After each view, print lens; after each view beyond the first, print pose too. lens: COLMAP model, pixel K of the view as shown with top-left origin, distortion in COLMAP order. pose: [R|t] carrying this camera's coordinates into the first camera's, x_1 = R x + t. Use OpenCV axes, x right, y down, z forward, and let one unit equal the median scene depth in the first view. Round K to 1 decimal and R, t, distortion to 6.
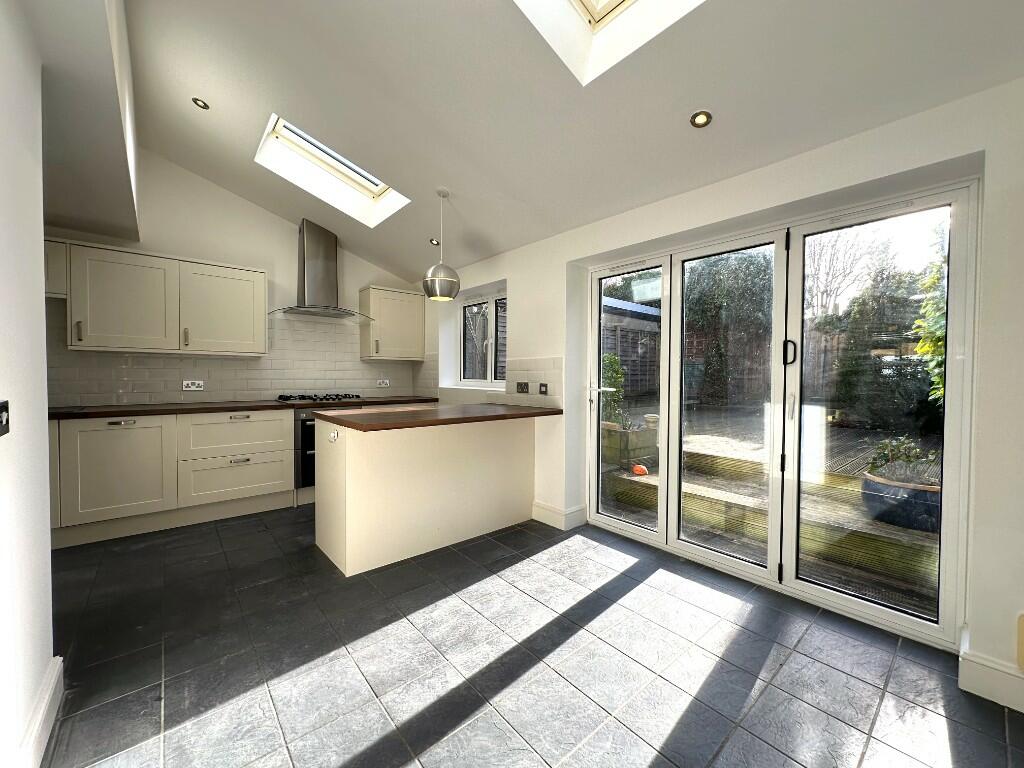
lens RADIAL K [[409.5, 0, 512.5], [0, 409.5, 381.7], [0, 0, 1]] dist [0.000371, 0.000106]
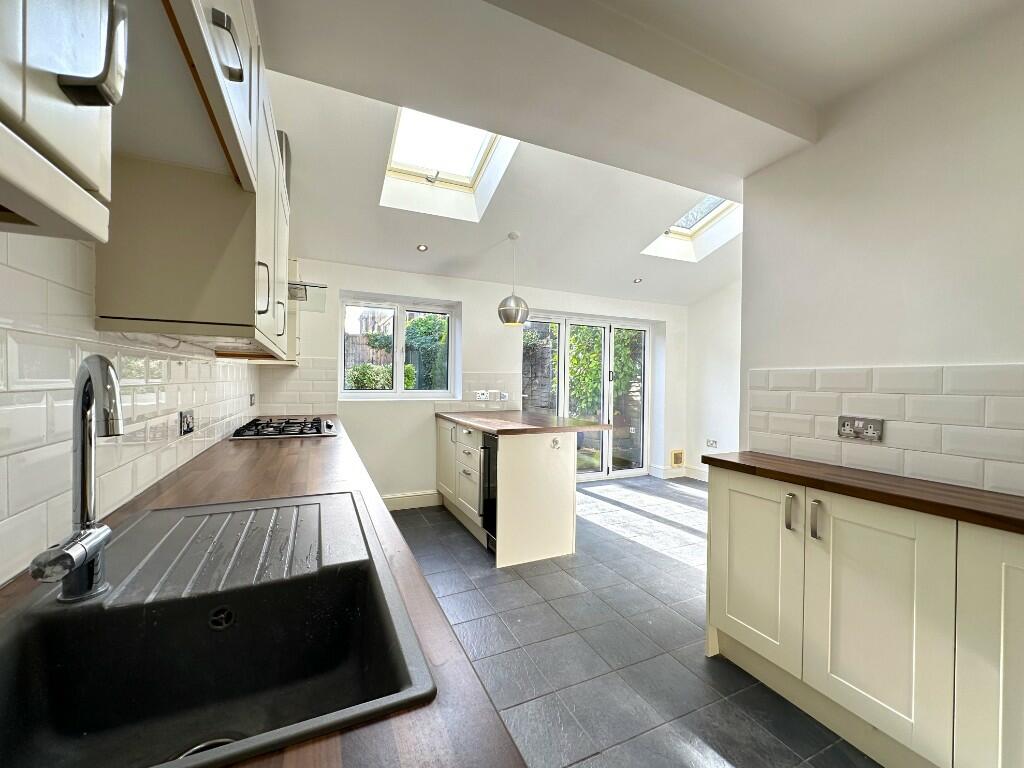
lens RADIAL K [[413.6, 0, 517.8], [0, 413.6, 381.9], [0, 0, 1]] dist [0.000990, 0.000091]
pose [[0.262347, -0.006544, 0.964951, -1.785439], [0.006223, 0.999968, 0.005090, -0.053963], [-0.964954, 0.004669, 0.262379, 0.896052]]
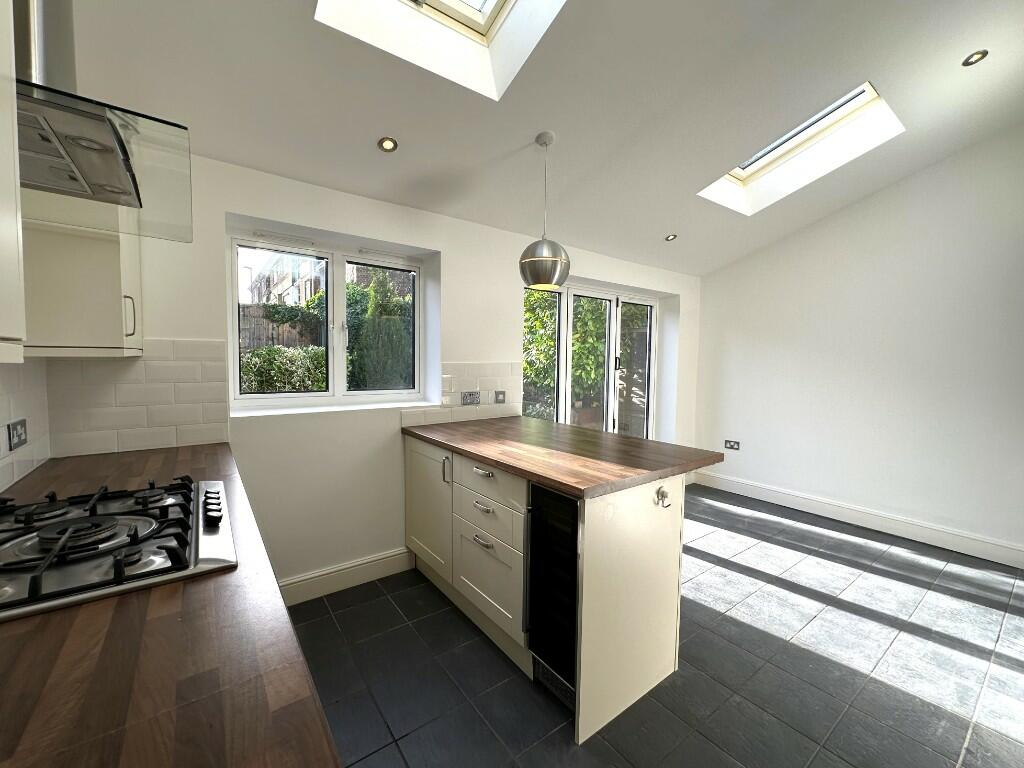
lens RADIAL K [[419.3, 0, 515.3], [0, 419.3, 381.8], [0, 0, 1]] dist [-0.000353, -0.000120]
pose [[0.069513, -0.059131, 0.995827, -1.248075], [0.005650, 0.998249, 0.058880, -0.104506], [-0.997565, 0.001534, 0.069726, 1.333616]]
